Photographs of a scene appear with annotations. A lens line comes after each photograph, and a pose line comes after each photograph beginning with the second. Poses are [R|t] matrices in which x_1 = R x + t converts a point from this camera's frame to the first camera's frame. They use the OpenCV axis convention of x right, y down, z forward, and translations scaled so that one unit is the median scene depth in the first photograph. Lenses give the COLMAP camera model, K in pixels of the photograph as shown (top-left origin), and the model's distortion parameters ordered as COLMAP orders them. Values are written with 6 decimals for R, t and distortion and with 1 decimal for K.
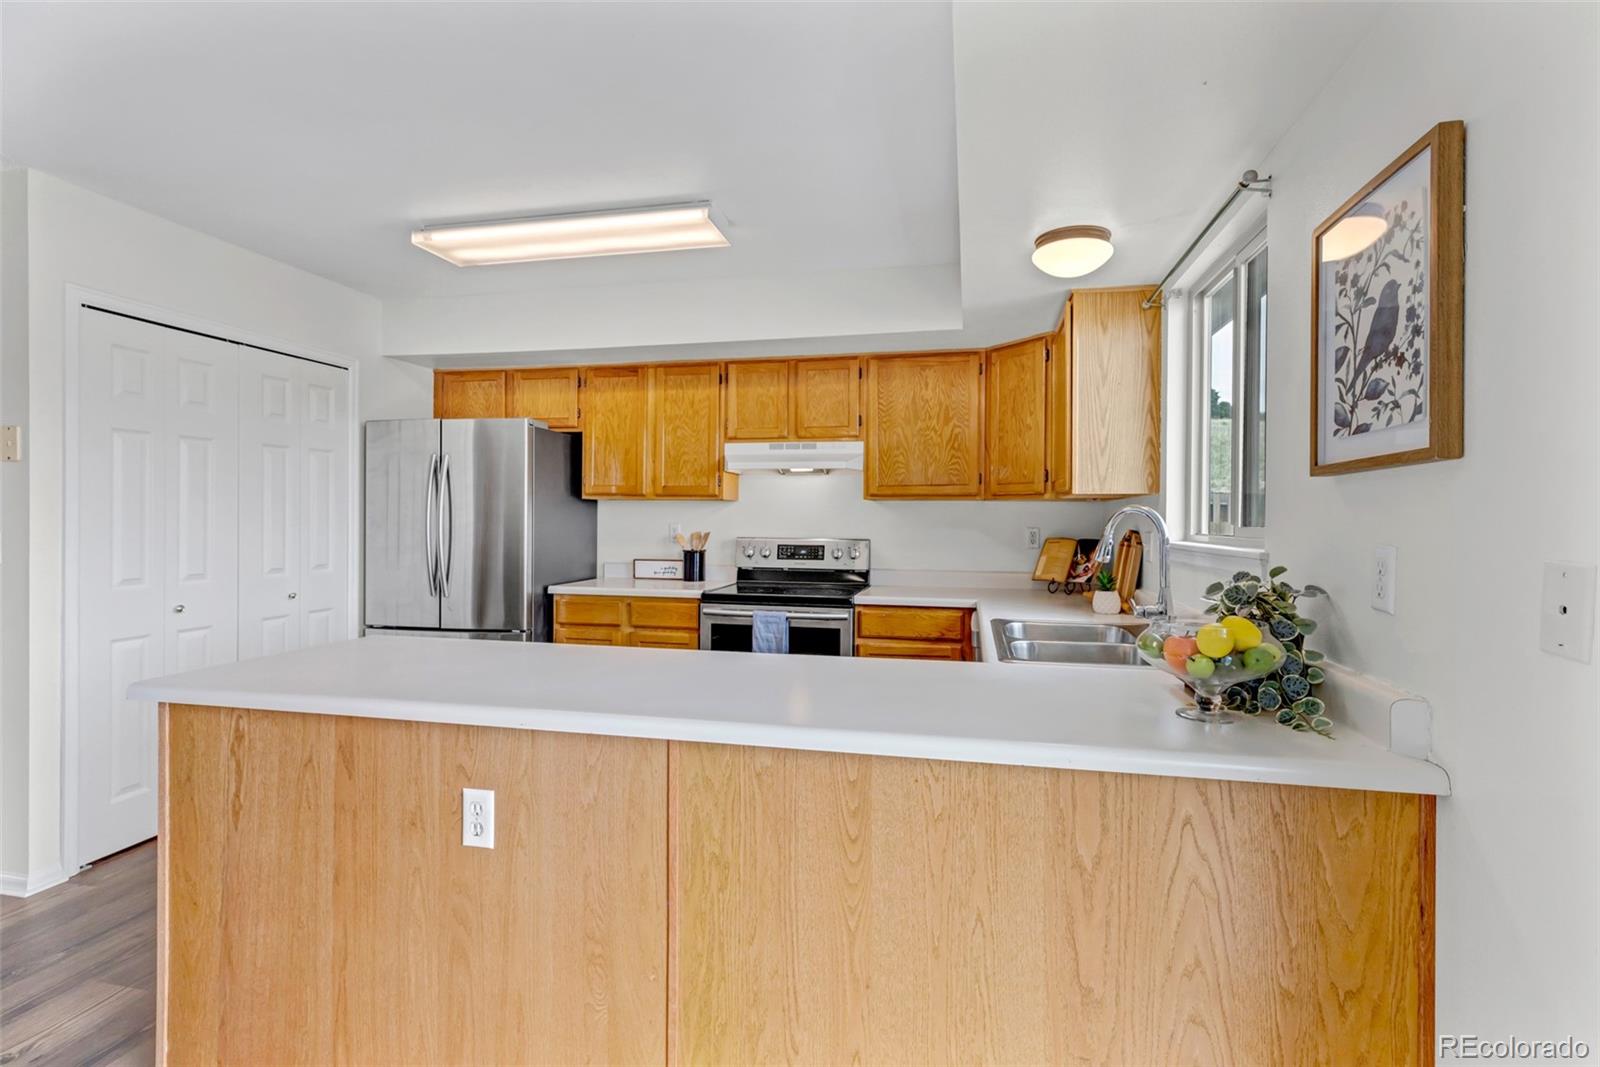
lens RADIAL K [[735.3, 0, 809.1], [0, 735.3, 525.0], [0, 0, 1]] dist [0.001713, 0.000169]
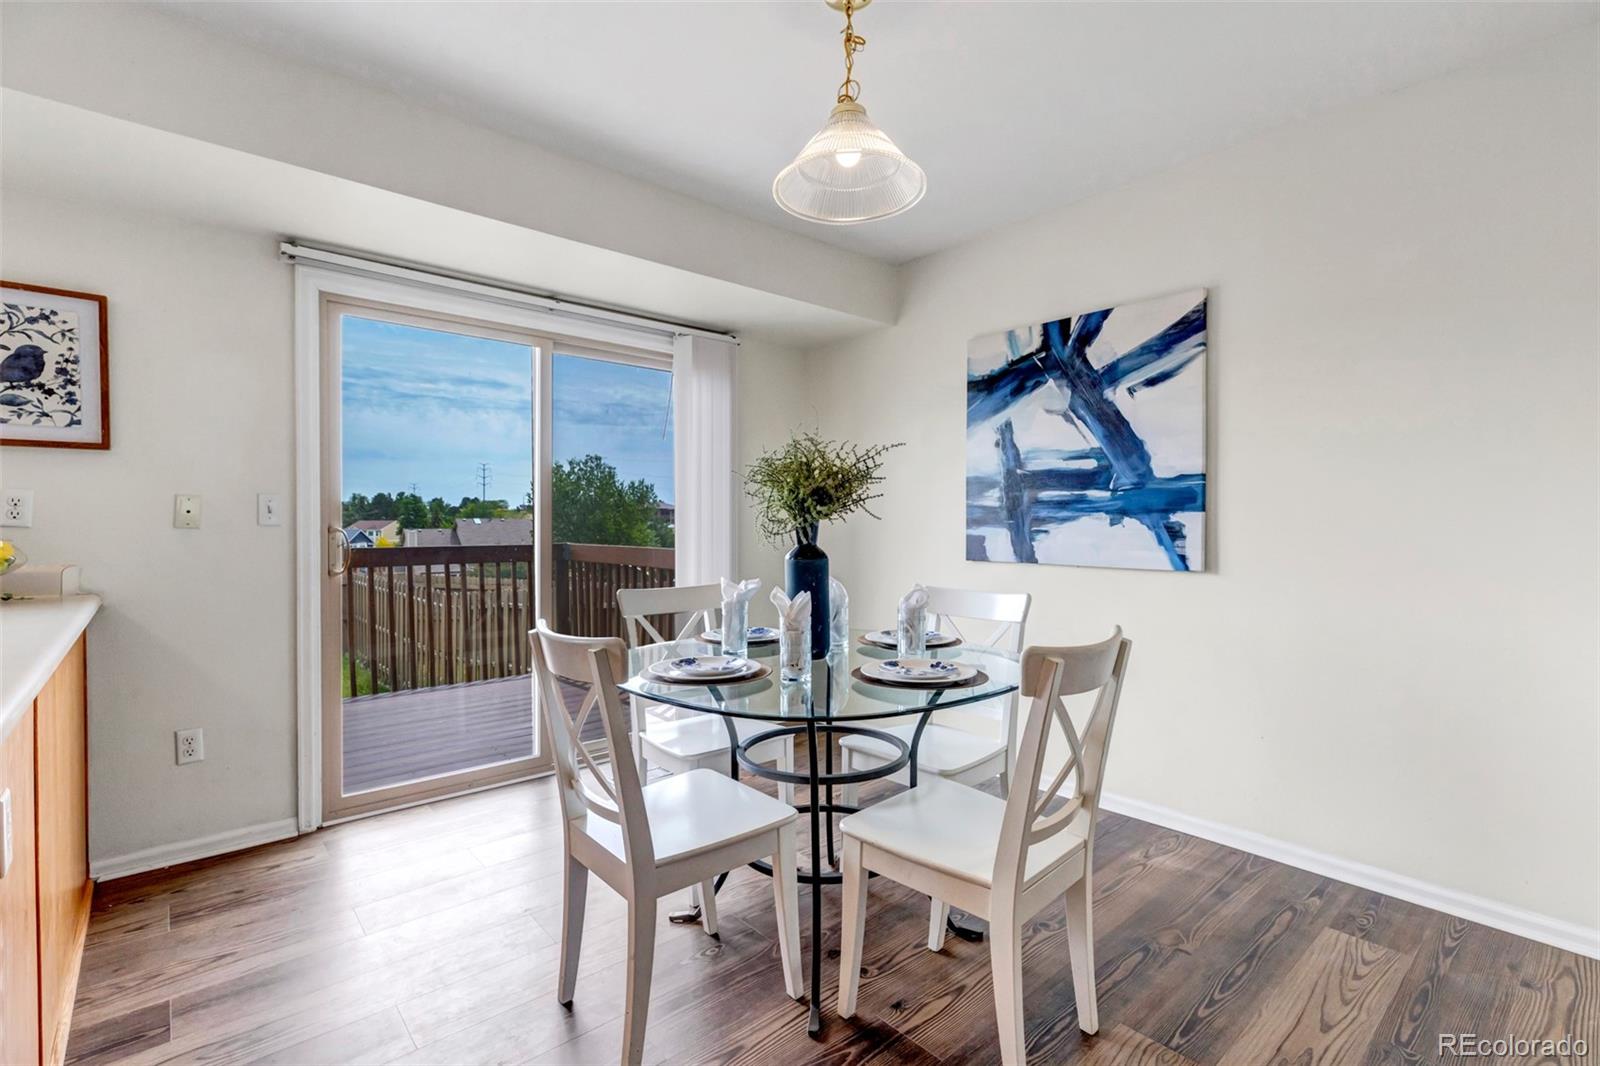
lens RADIAL K [[735.4, 0, 795.8], [0, 735.4, 529.3], [0, 0, 1]] dist [0.004788, 0.001173]
pose [[-0.797077, -0.010533, 0.603786, -0.594256], [0.001361, 0.999814, 0.019238, 0.030579], [-0.603876, 0.016156, -0.796914, 0.426288]]
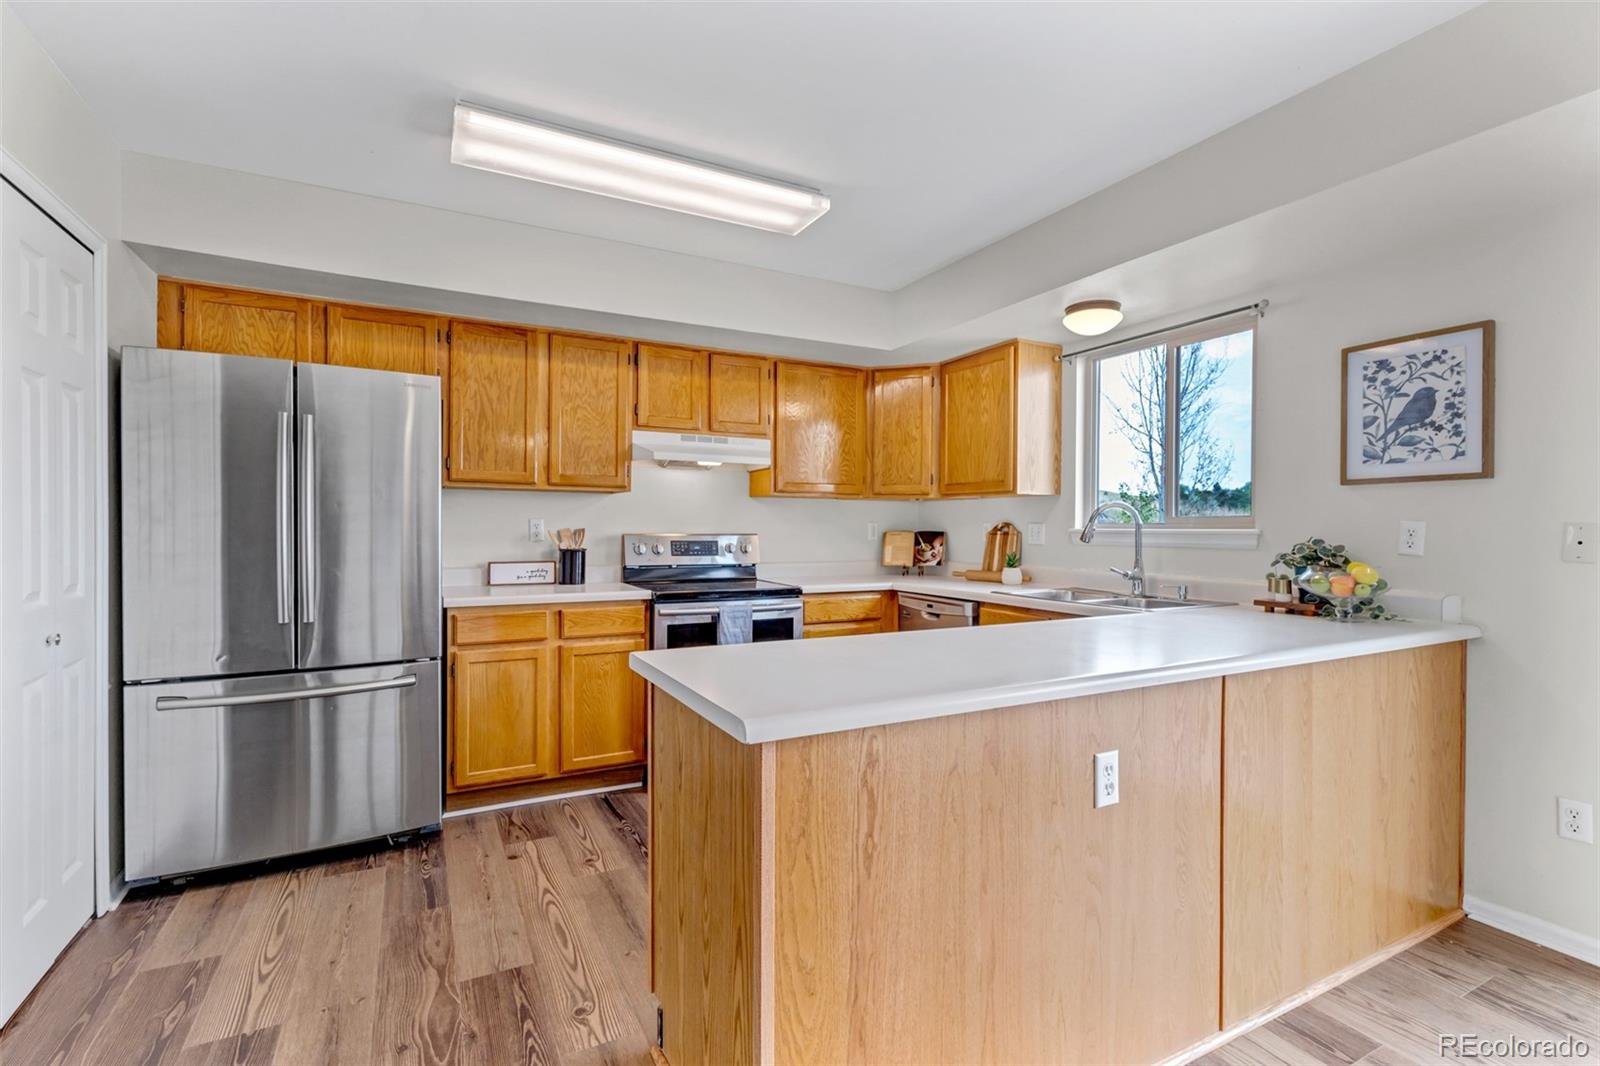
lens RADIAL K [[726.7, 0, 798.8], [0, 726.7, 533.9], [0, 0, 1]] dist [0.002291, -0.000132]
pose [[0.769231, -0.009347, 0.638903, -0.566359], [0.005421, 0.999952, 0.008103, 0.012224], [-0.638948, -0.002770, 0.769245, 0.183082]]
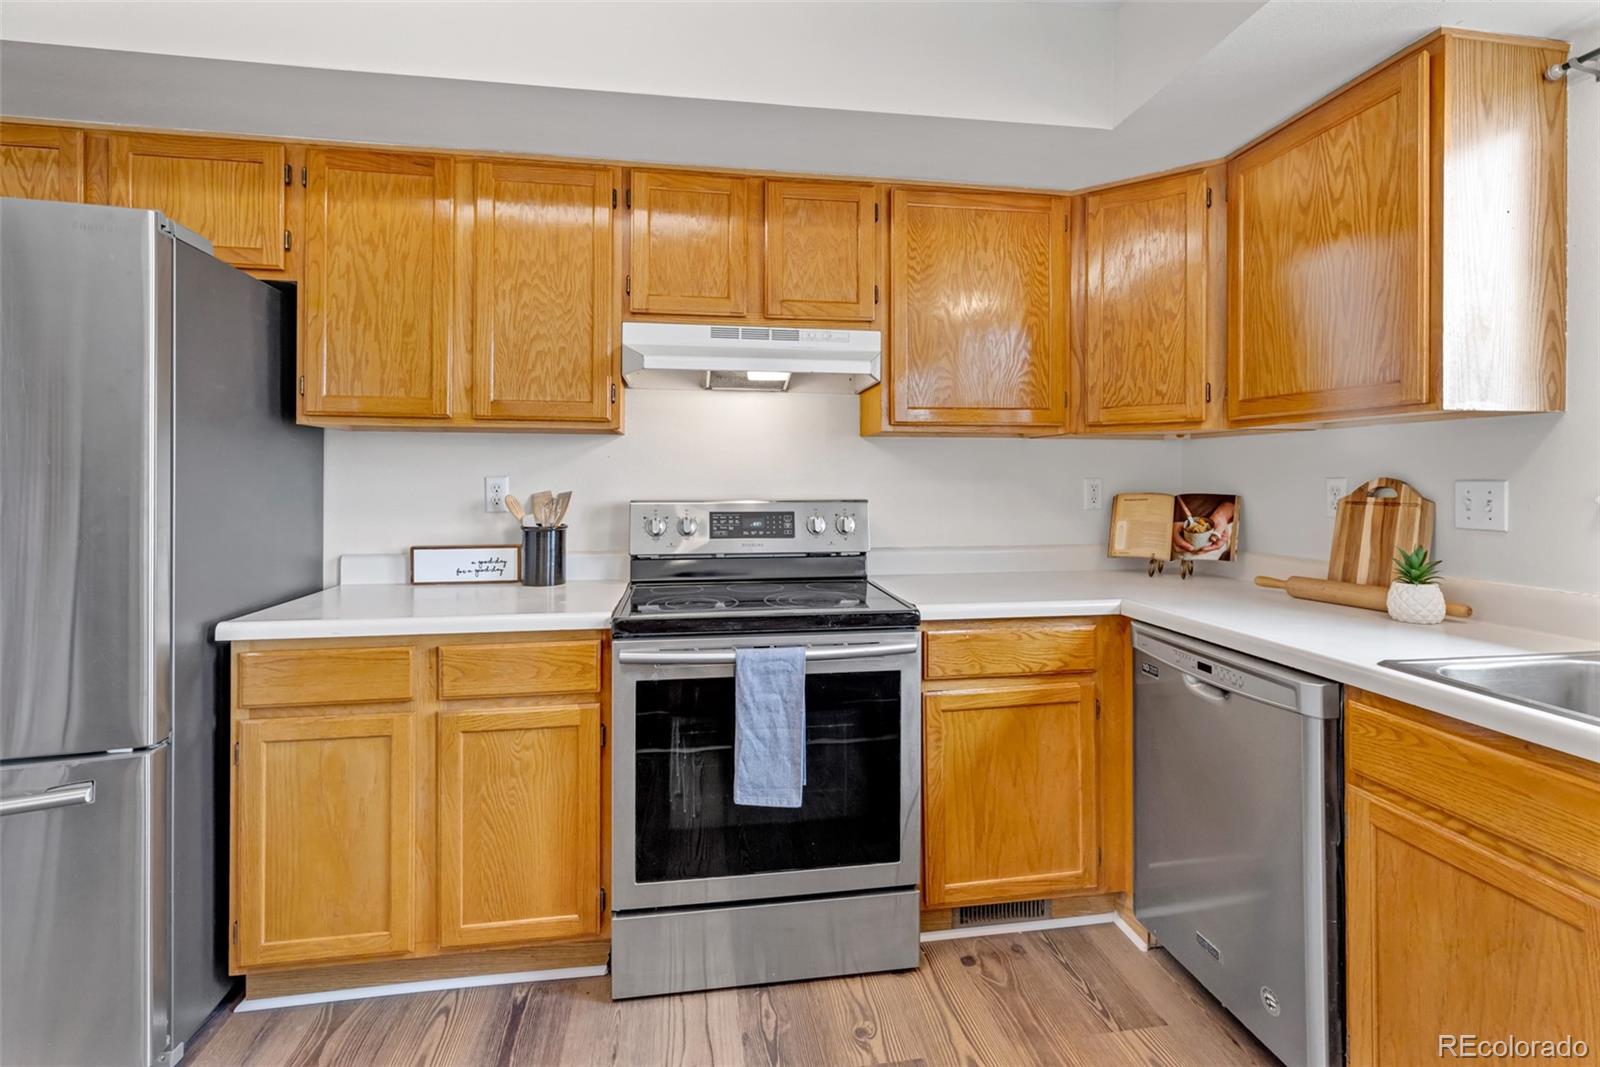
lens RADIAL K [[741.4, 0, 804.3], [0, 741.4, 476.7], [0, 0, 1]] dist [0.003726, 0.000101]
pose [[0.932065, -0.006158, 0.362238, -0.197738], [0.008832, 0.999945, -0.005725, 0.003859], [-0.362182, 0.008535, 0.932068, 0.487716]]
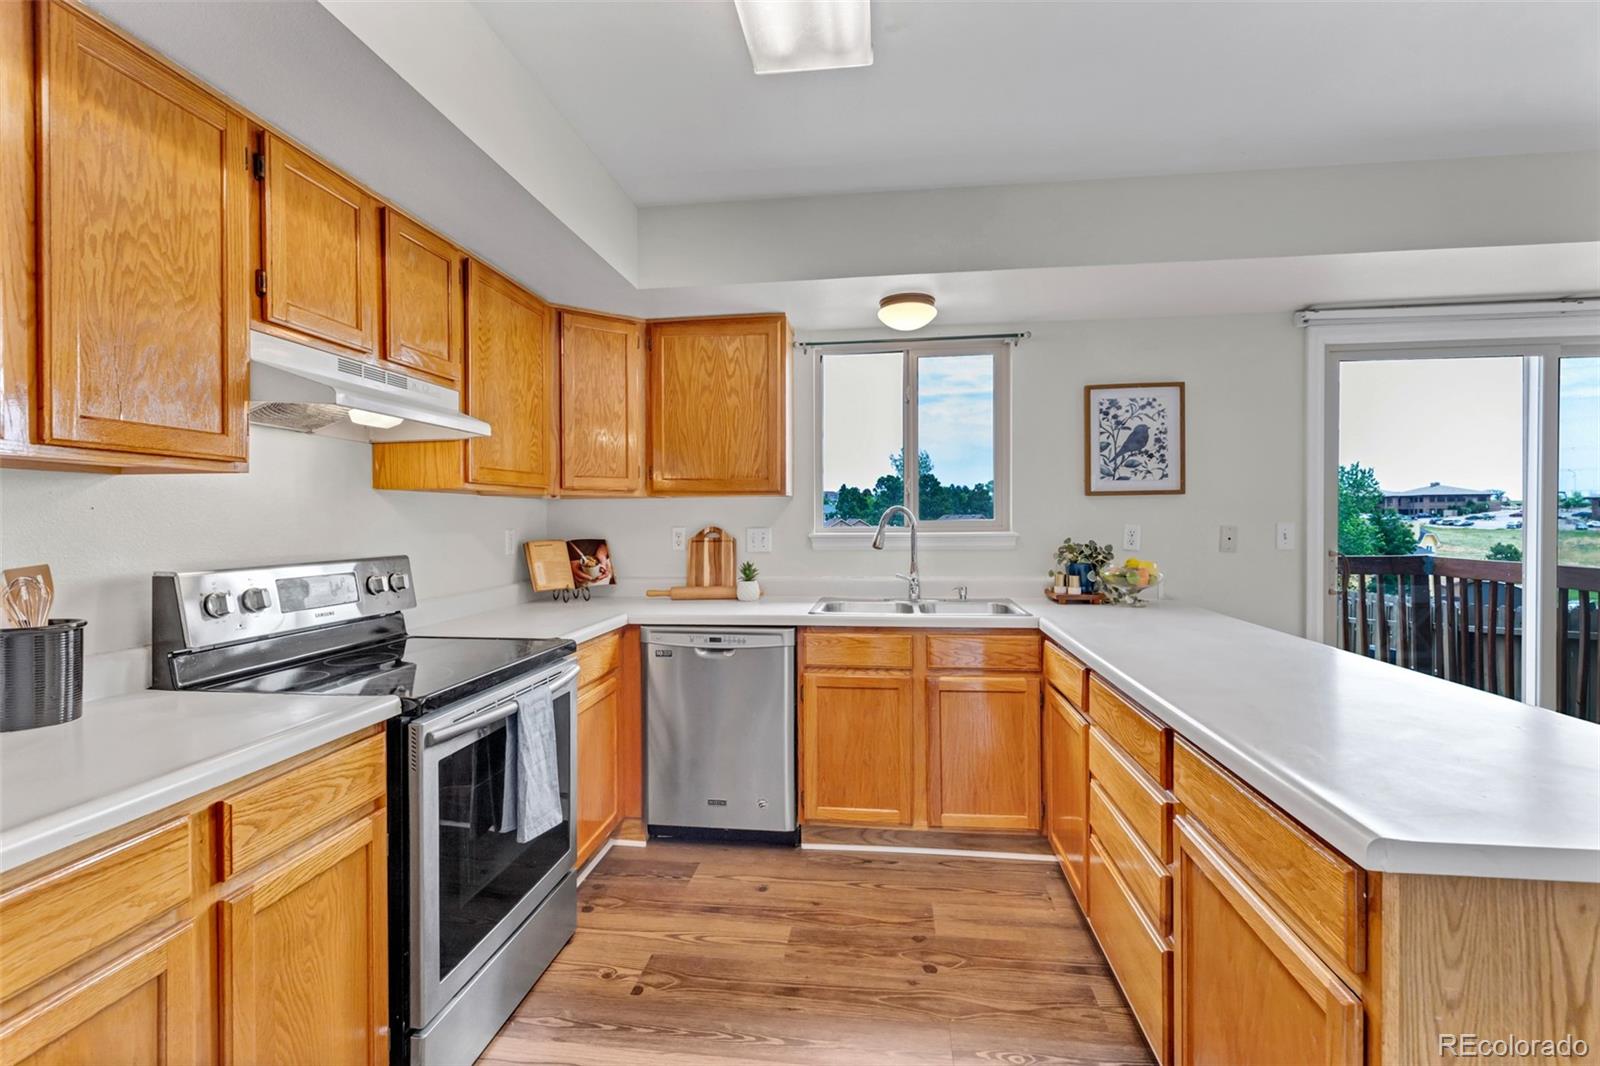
lens RADIAL K [[735.4, 0, 795.8], [0, 735.4, 529.3], [0, 0, 1]] dist [0.004788, 0.001173]
pose [[-0.082893, -0.020223, 0.996353, -0.562252], [0.015116, 0.999654, 0.021547, -0.009741], [-0.996444, 0.016847, -0.082559, 0.791037]]
